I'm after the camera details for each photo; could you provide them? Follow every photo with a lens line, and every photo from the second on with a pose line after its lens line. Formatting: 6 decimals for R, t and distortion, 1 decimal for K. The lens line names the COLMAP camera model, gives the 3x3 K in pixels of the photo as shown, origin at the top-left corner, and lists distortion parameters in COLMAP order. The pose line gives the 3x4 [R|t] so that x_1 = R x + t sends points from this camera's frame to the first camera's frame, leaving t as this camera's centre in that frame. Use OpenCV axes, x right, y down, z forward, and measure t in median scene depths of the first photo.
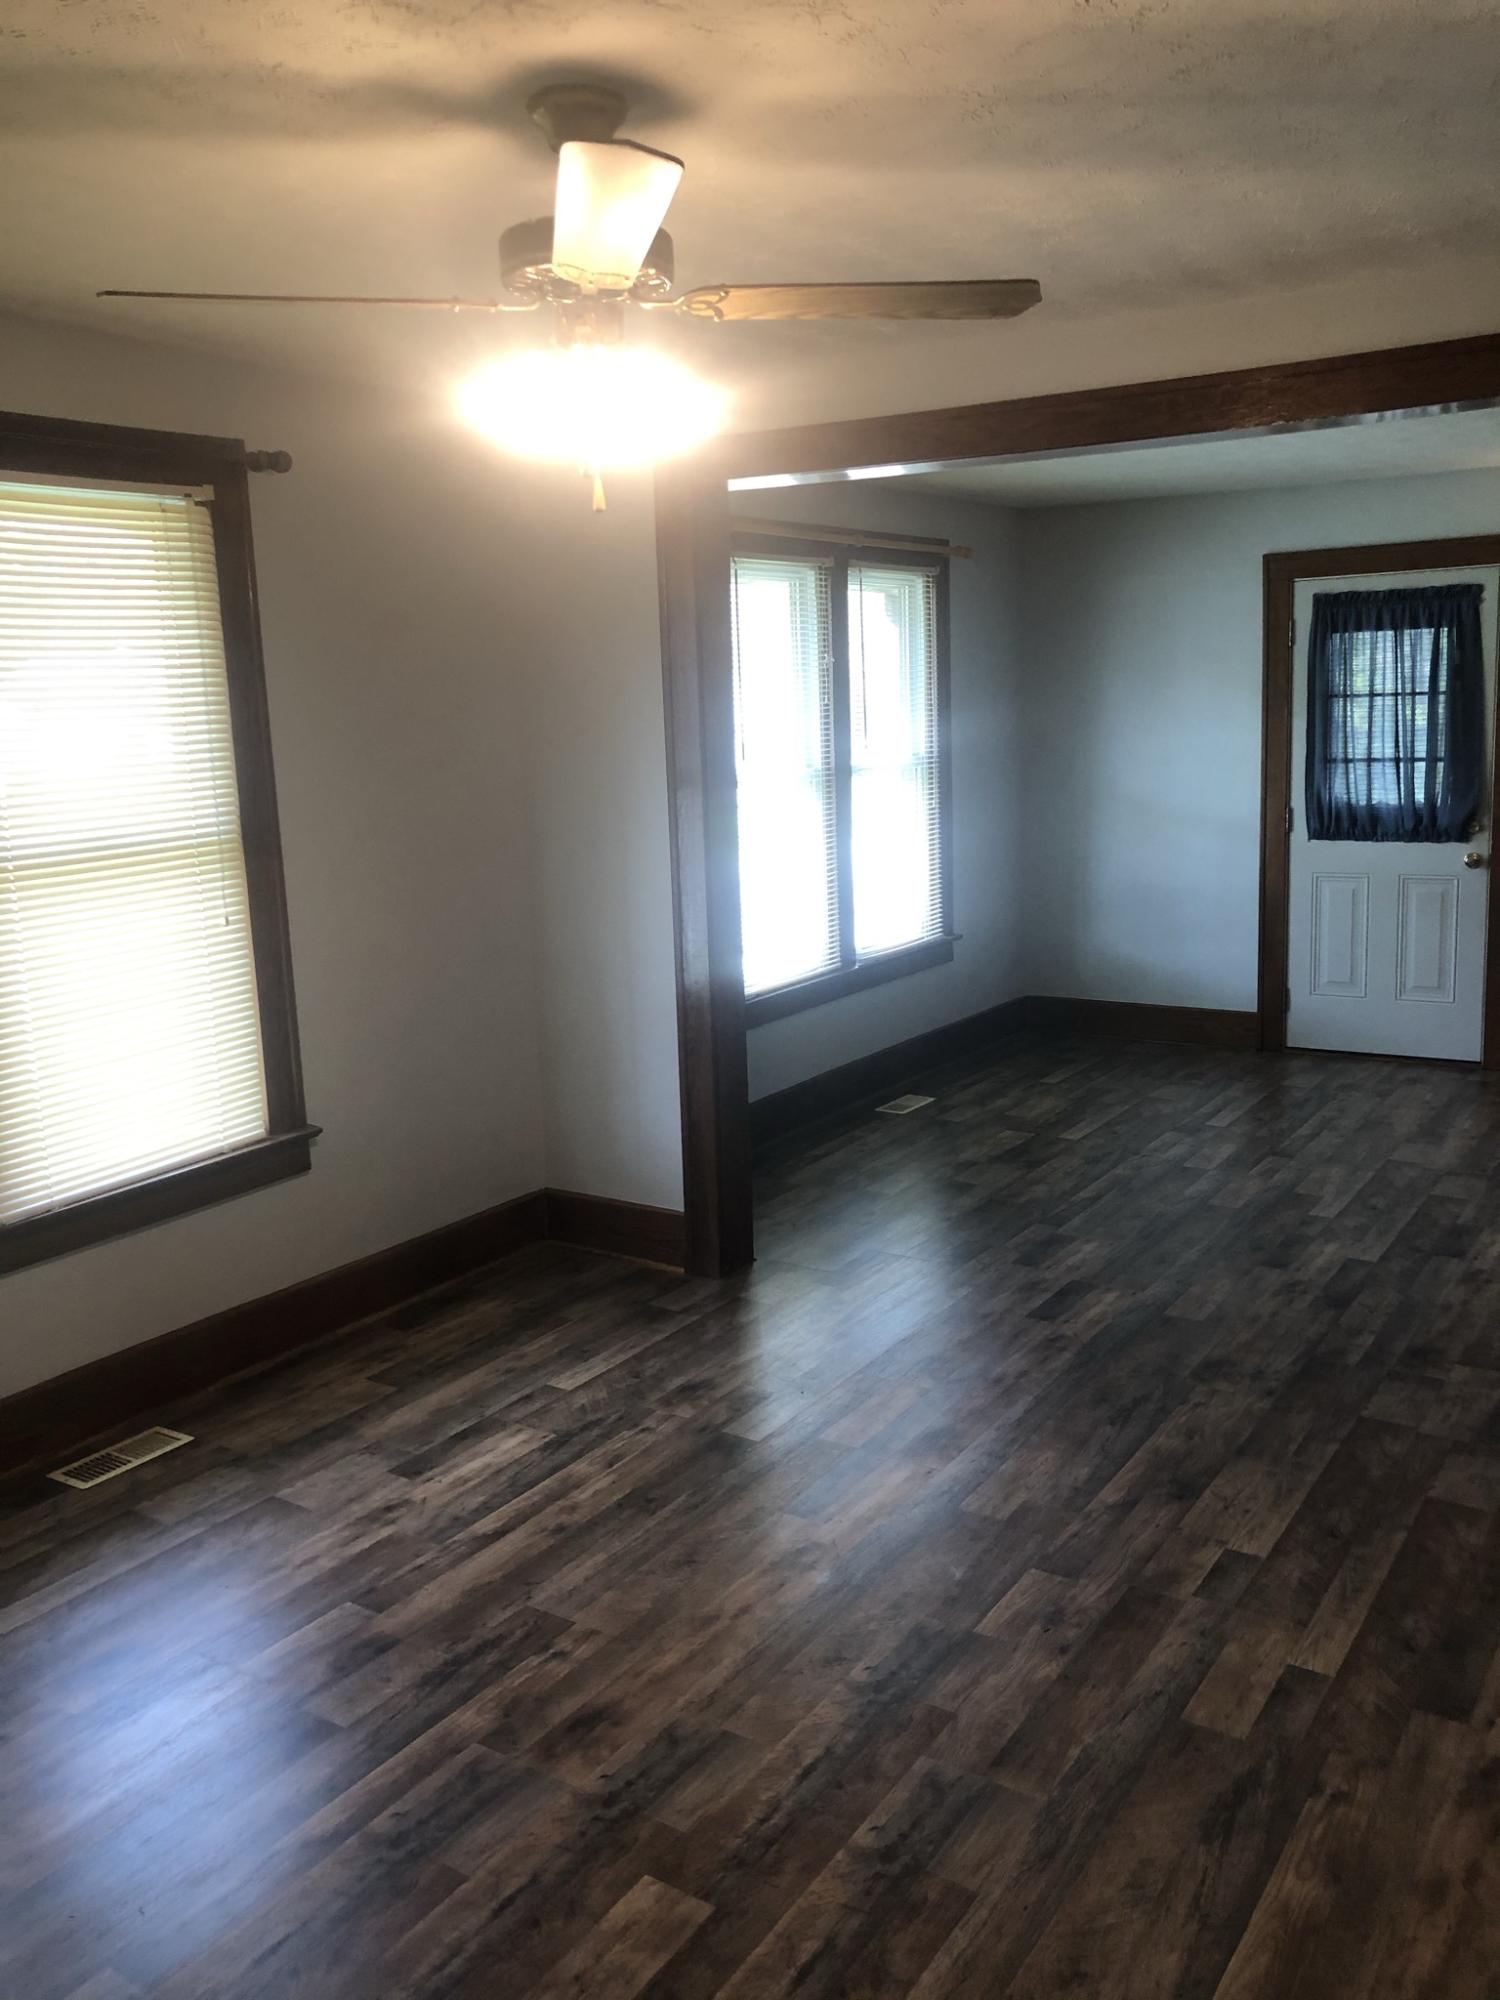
lens RADIAL K [[1630.3, 0, 750.3], [0, 1630.3, 997.5], [0, 0, 1]] dist [0.026343, -0.036998]
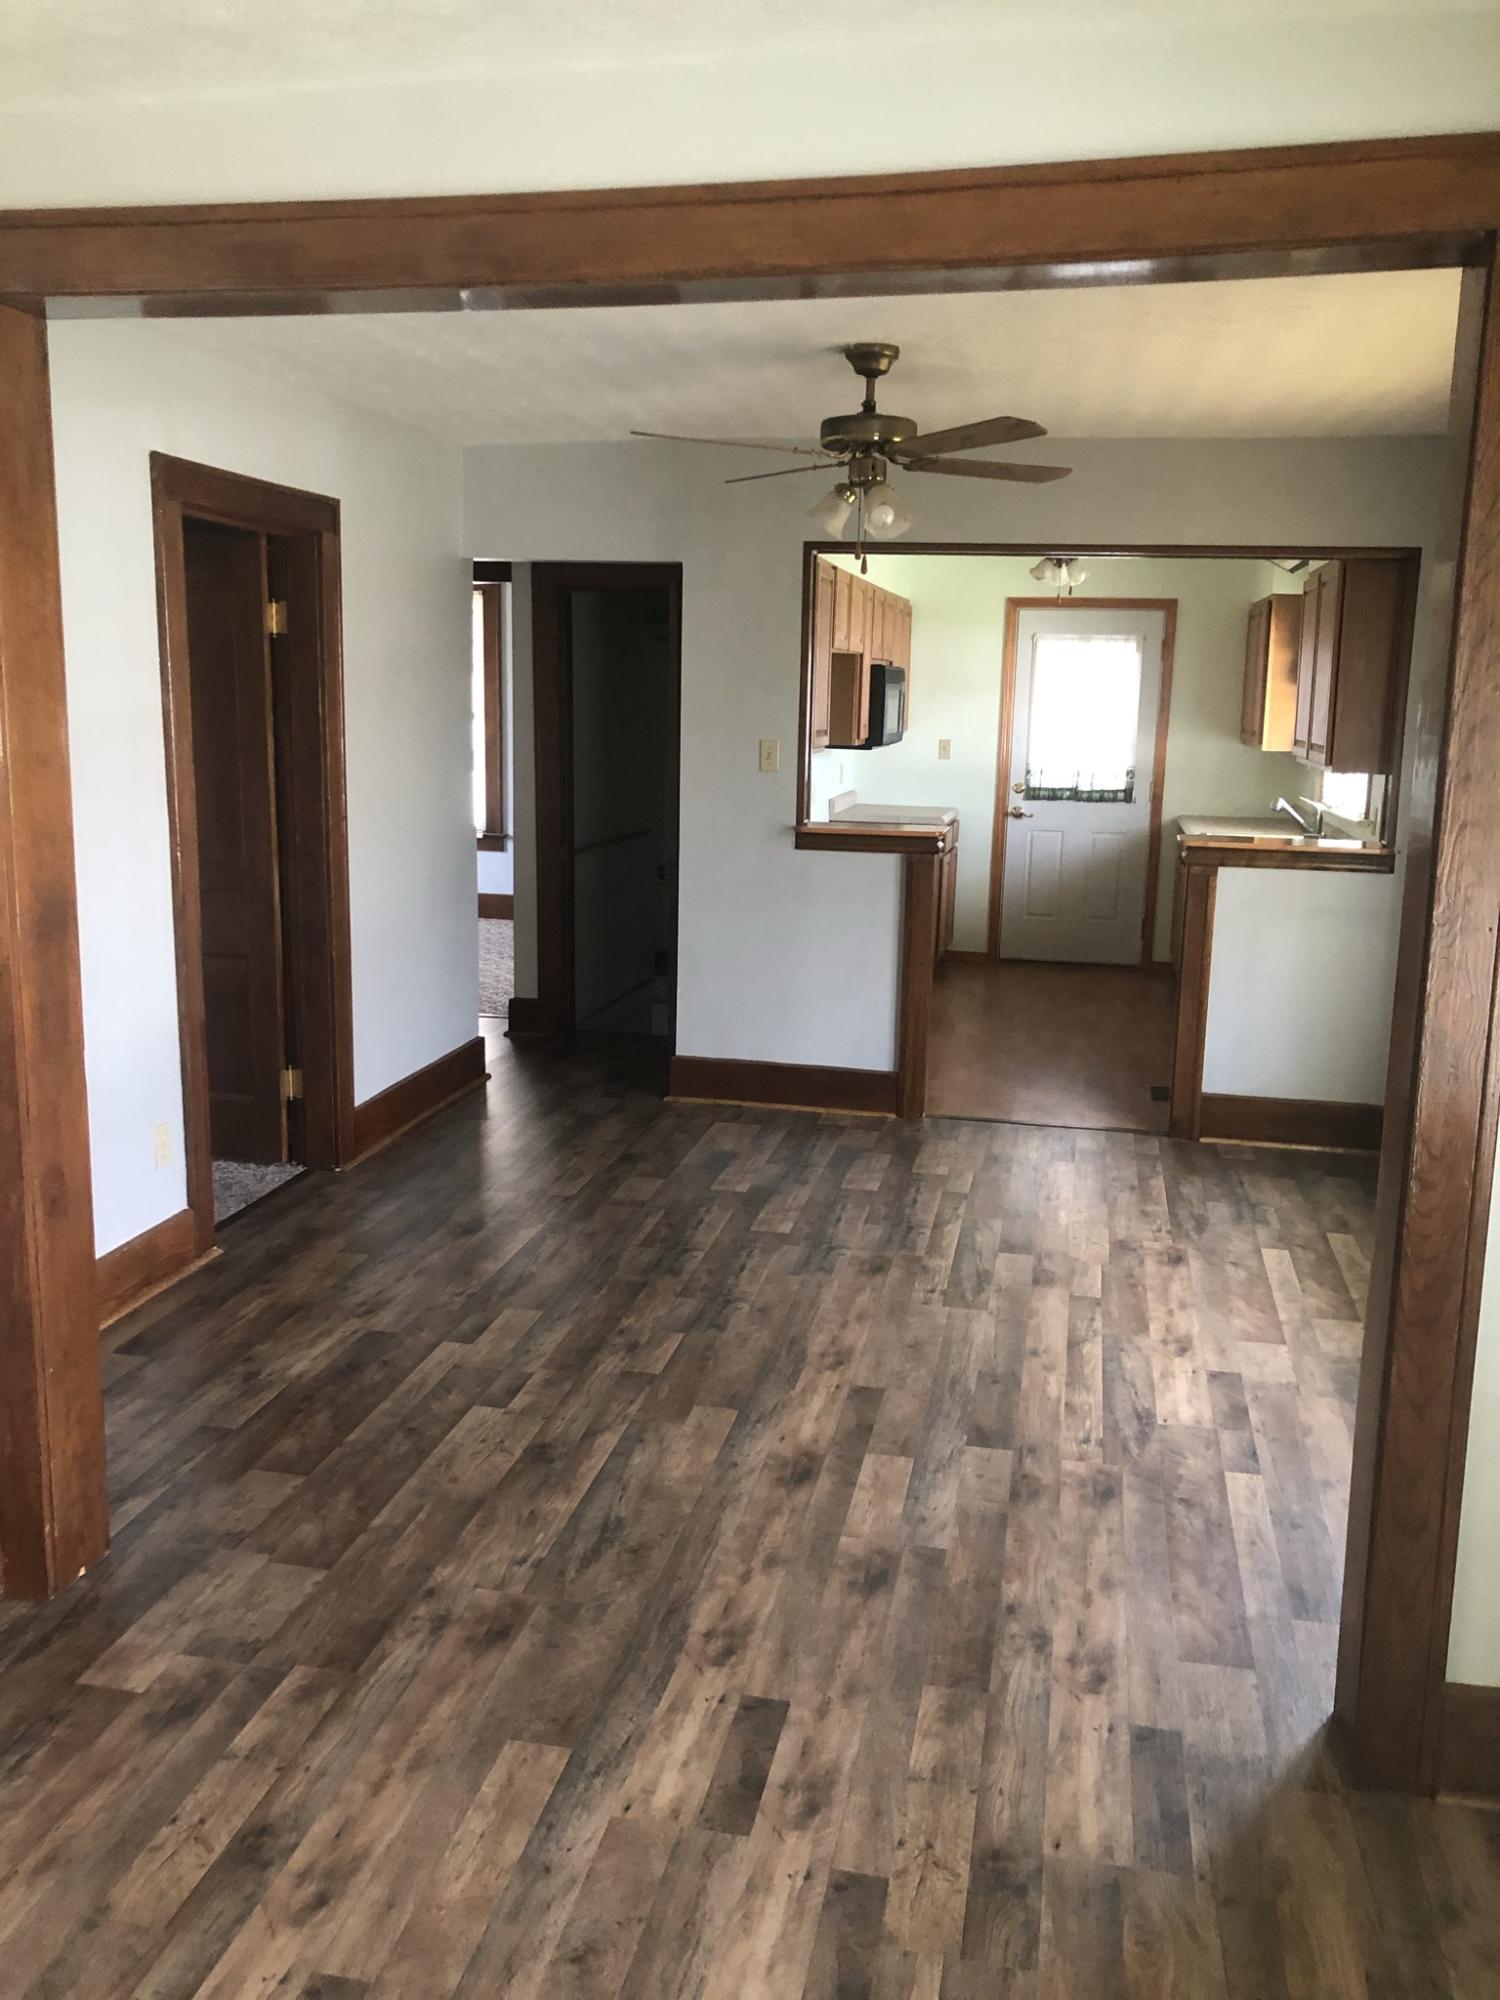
lens RADIAL K [[1630.3, 0, 737.4], [0, 1630.3, 1002.3], [0, 0, 1]] dist [0.026343, -0.036998]
pose [[-0.932413, 0.082563, -0.351837, 0.486944], [-0.053667, 0.931127, 0.360725, -0.341489], [0.357388, 0.355227, -0.863764, 1.829609]]
